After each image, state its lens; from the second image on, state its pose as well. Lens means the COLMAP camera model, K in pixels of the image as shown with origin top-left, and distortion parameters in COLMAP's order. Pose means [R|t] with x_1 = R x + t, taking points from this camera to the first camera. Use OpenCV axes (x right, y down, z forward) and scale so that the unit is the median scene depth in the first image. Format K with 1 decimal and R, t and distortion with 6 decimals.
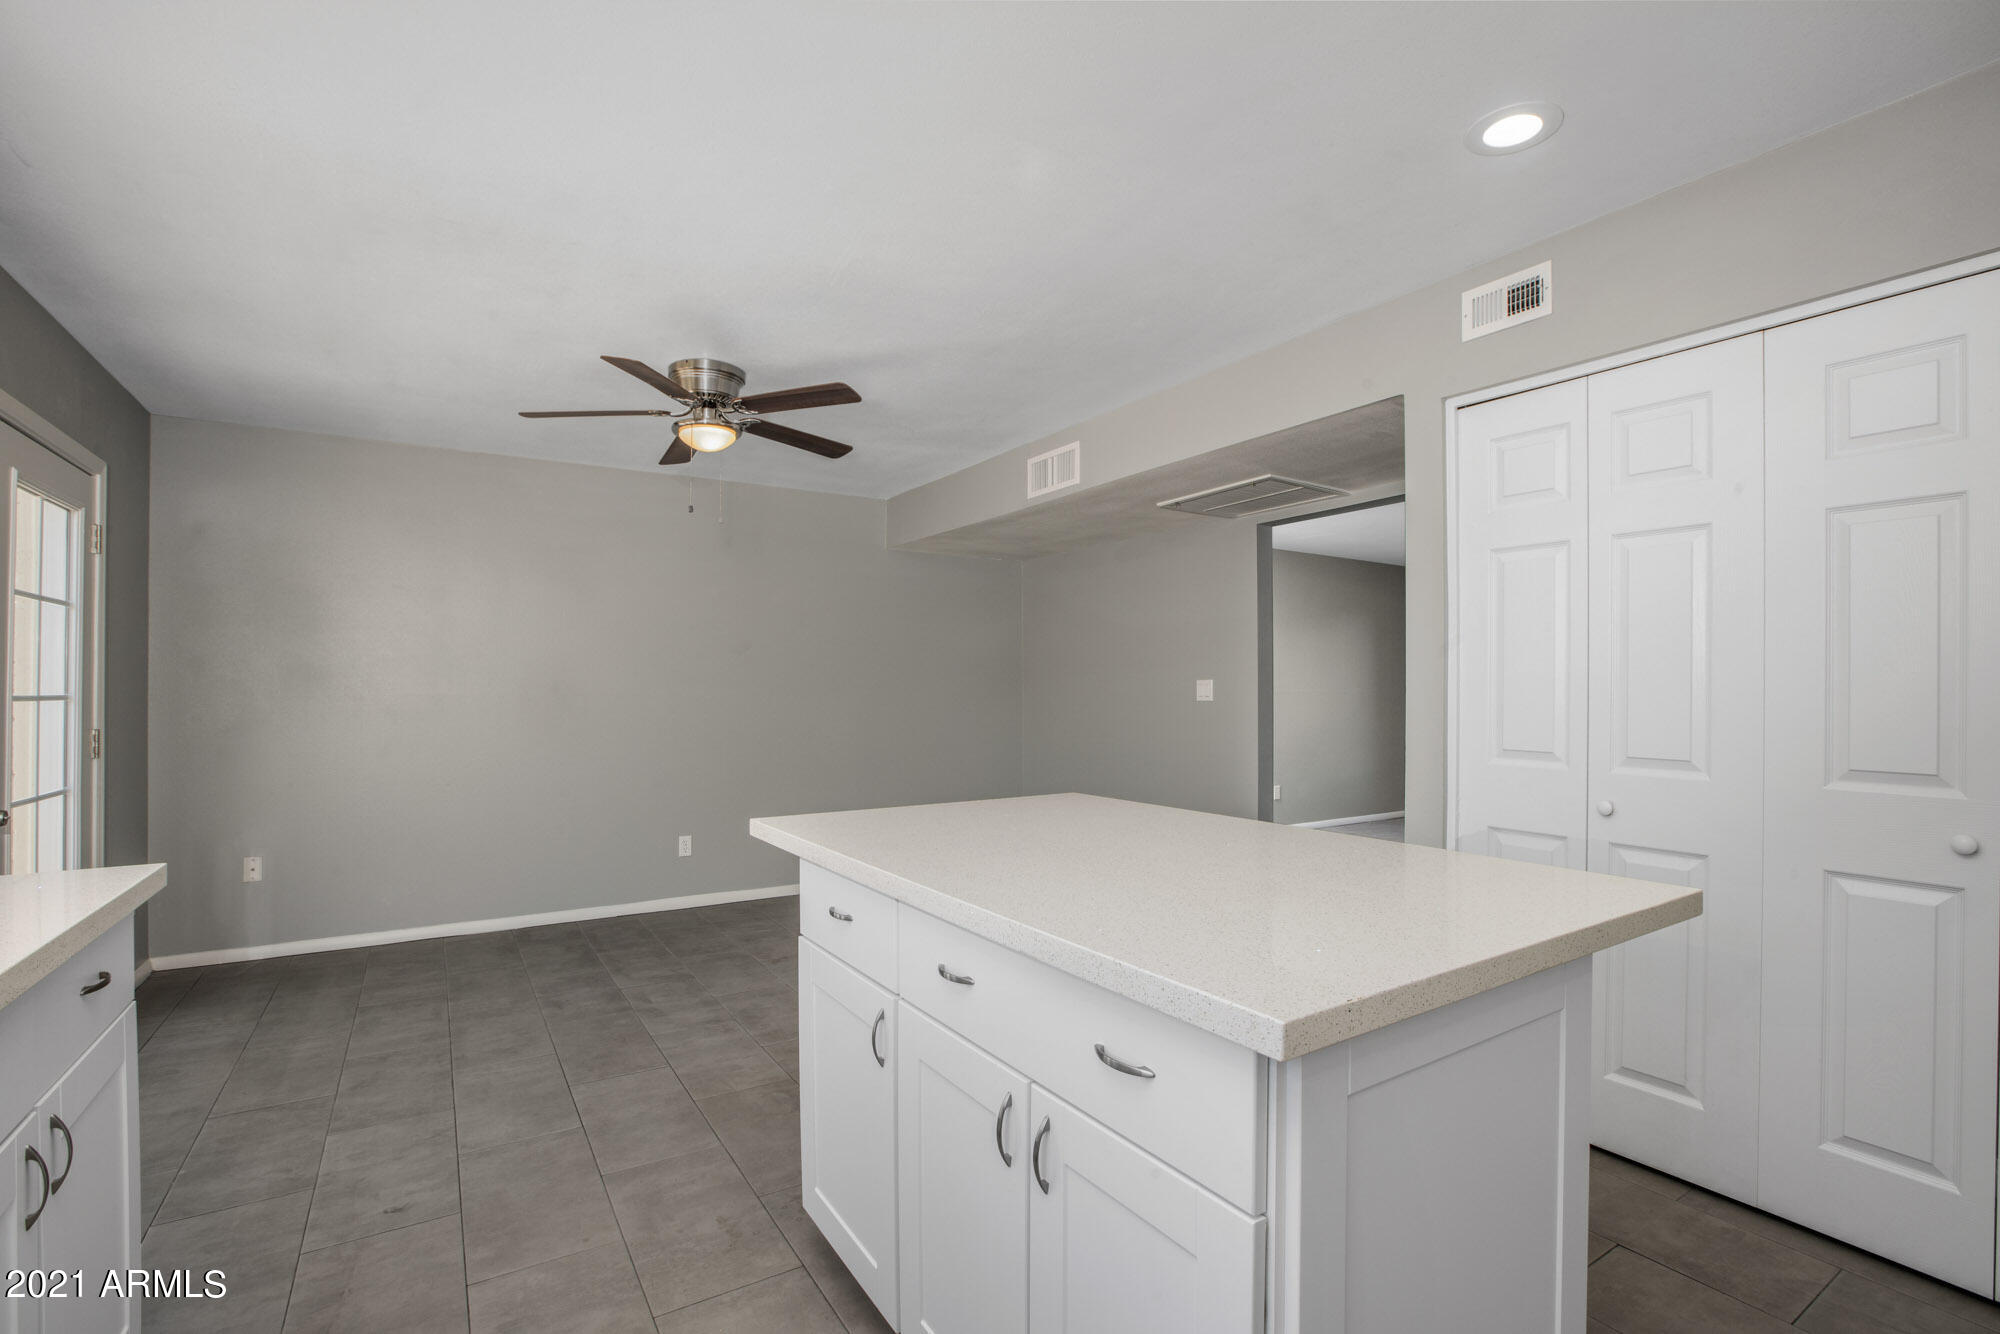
lens RADIAL K [[914.2, 0, 1003.5], [0, 914.2, 677.0], [0, 0, 1]] dist [-0.049242, 0.014228]
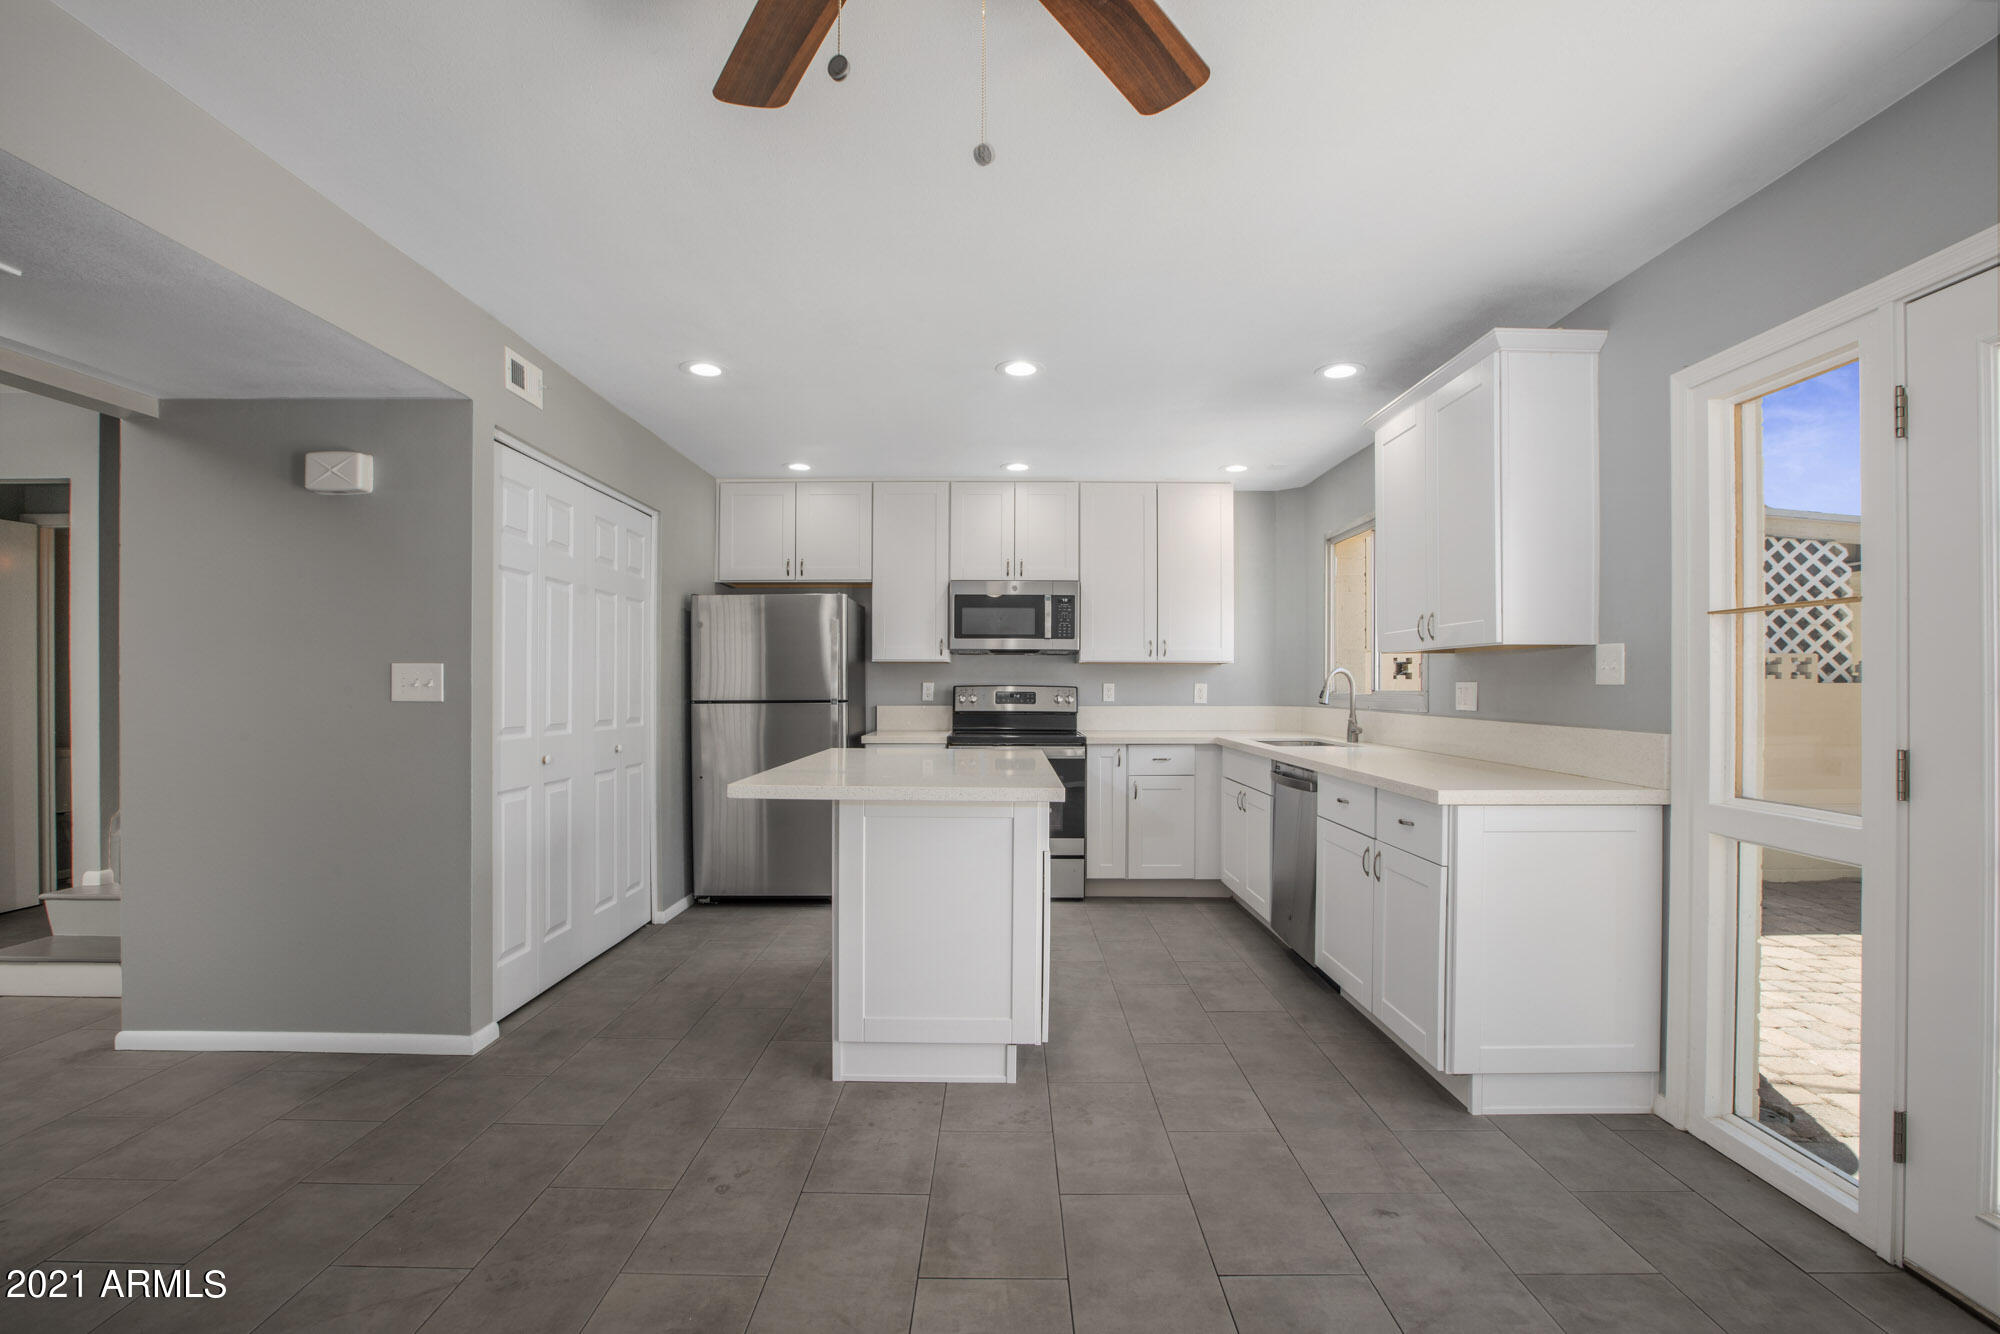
lens RADIAL K [[914.2, 0, 995.3], [0, 914.2, 686.9], [0, 0, 1]] dist [-0.049242, 0.014228]
pose [[-0.837309, -0.003339, 0.546720, -0.791063], [-0.009321, 0.999923, -0.008169, 0.029757], [-0.546650, -0.011936, -0.837276, 1.899747]]
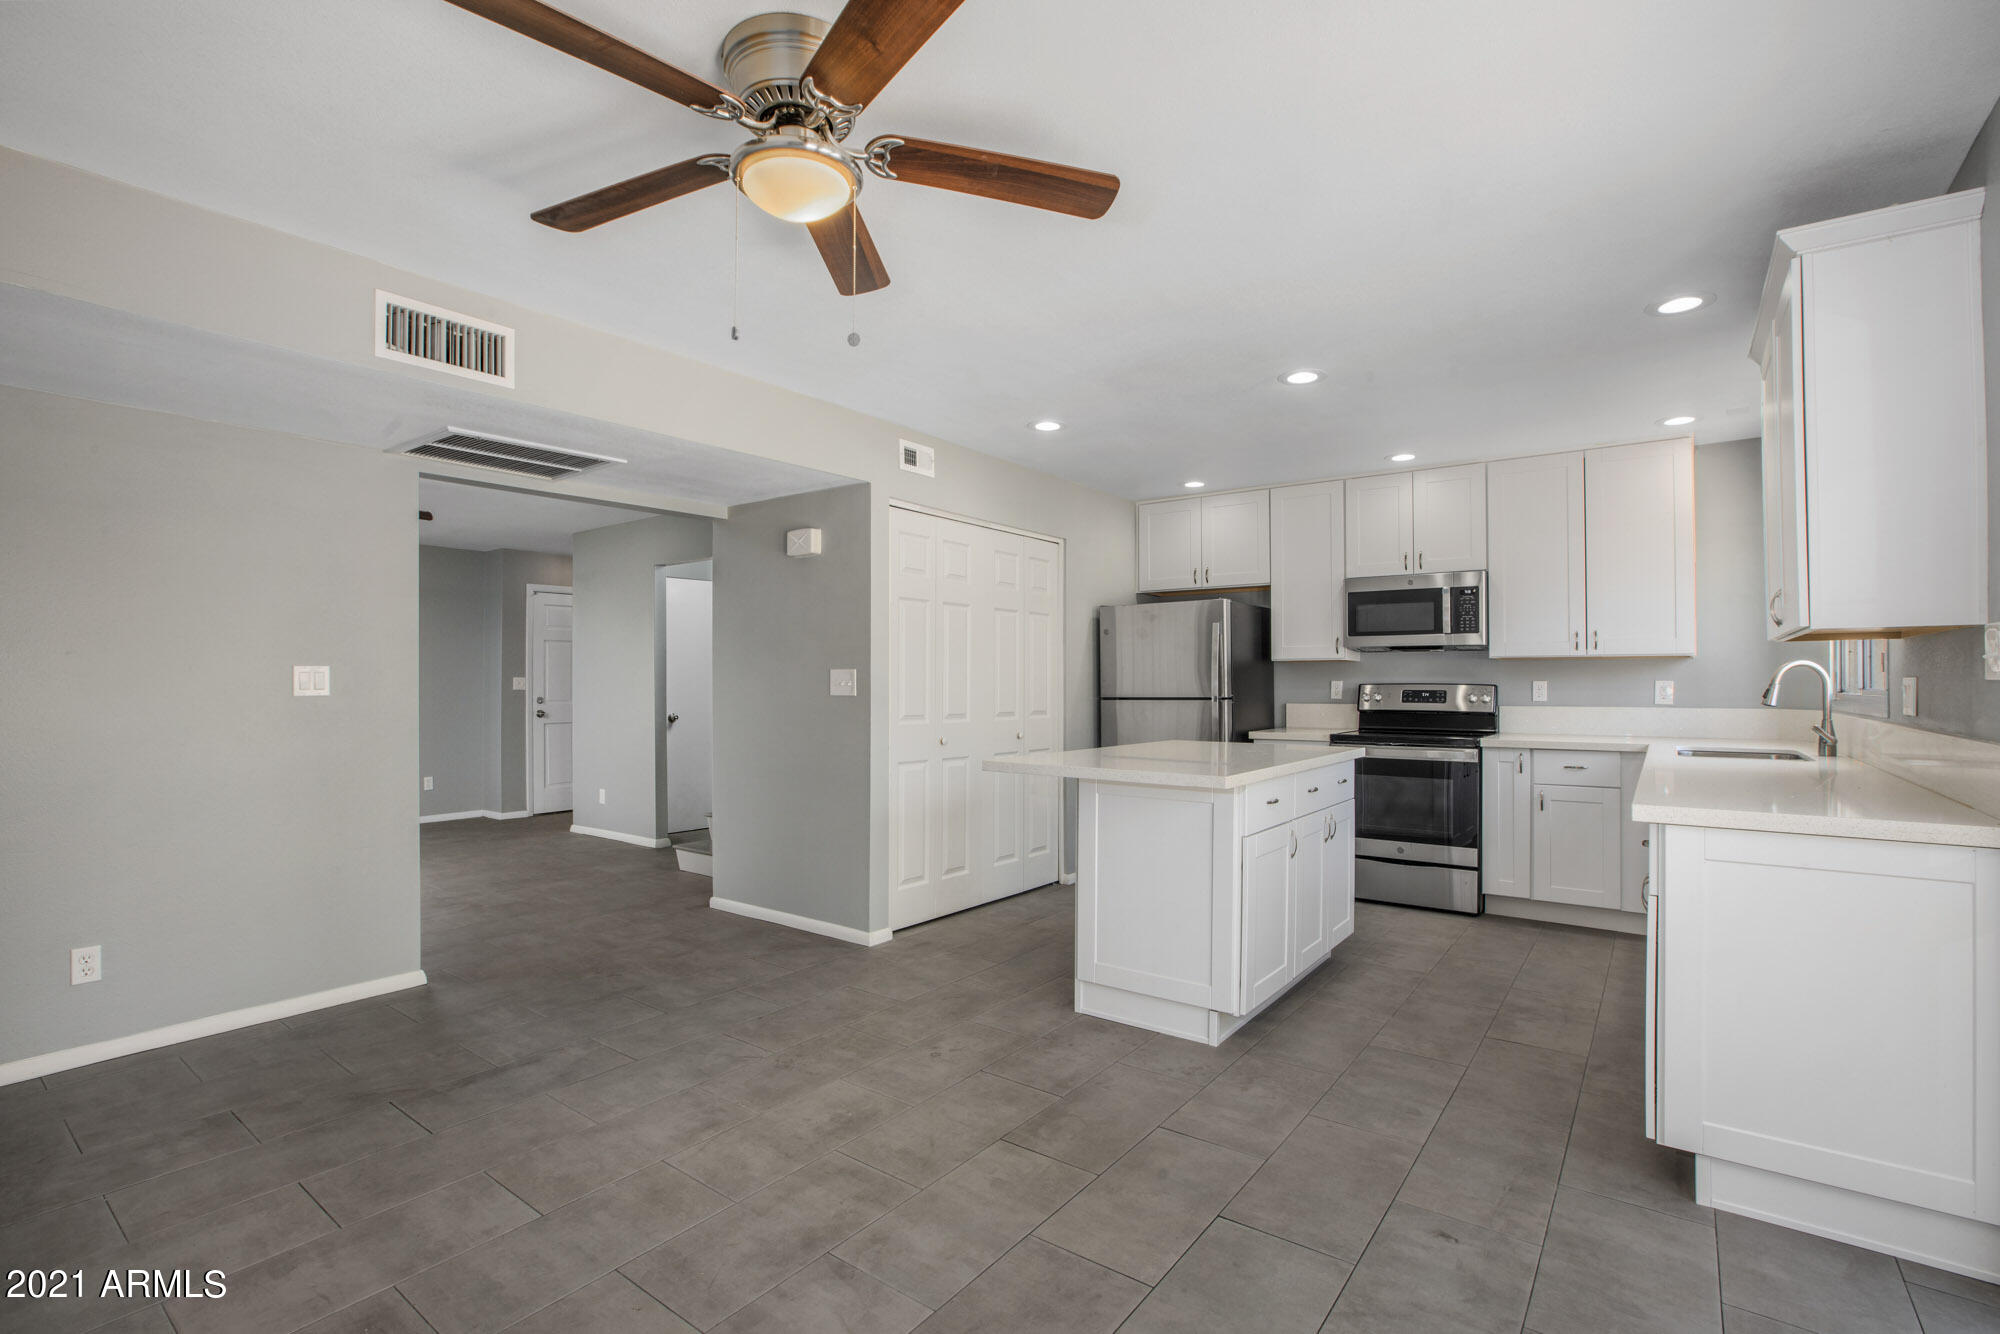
lens RADIAL K [[914.2, 0, 997.0], [0, 914.2, 677.8], [0, 0, 1]] dist [-0.049242, 0.014228]
pose [[-0.345857, 0.005158, 0.938273, -1.288925], [-0.011565, 0.999885, -0.009760, 0.025931], [-0.938216, -0.014226, -0.345758, 1.630294]]
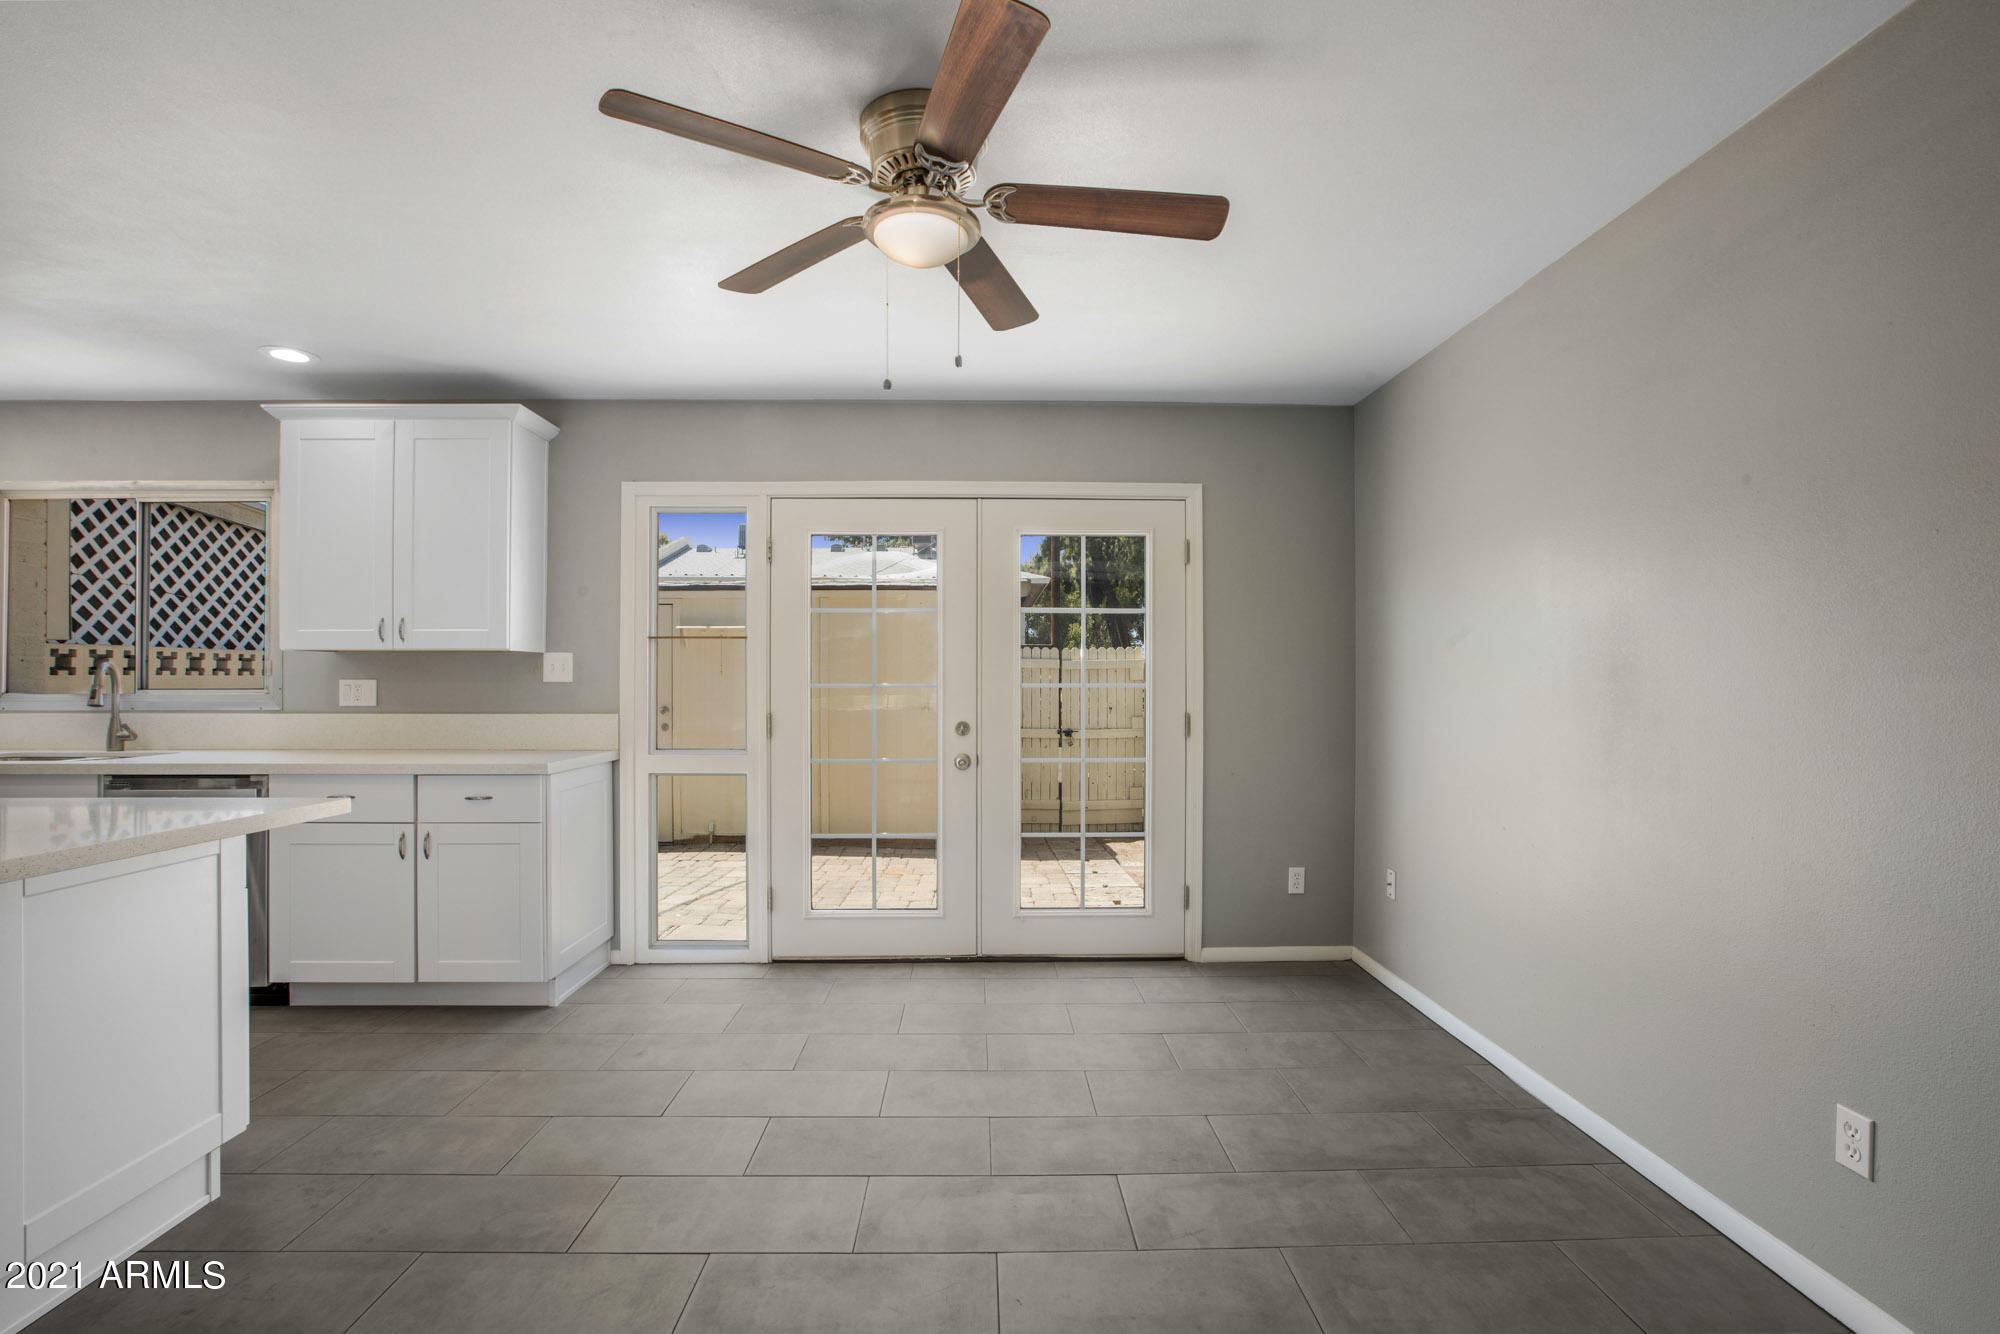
lens RADIAL K [[914.2, 0, 1007.2], [0, 914.2, 677.6], [0, 0, 1]] dist [-0.049242, 0.014228]
pose [[-0.514348, -0.002318, -0.857578, 0.216024], [0.011870, 0.999881, -0.009822, 0.027413], [0.857499, -0.015232, -0.514260, 2.049434]]
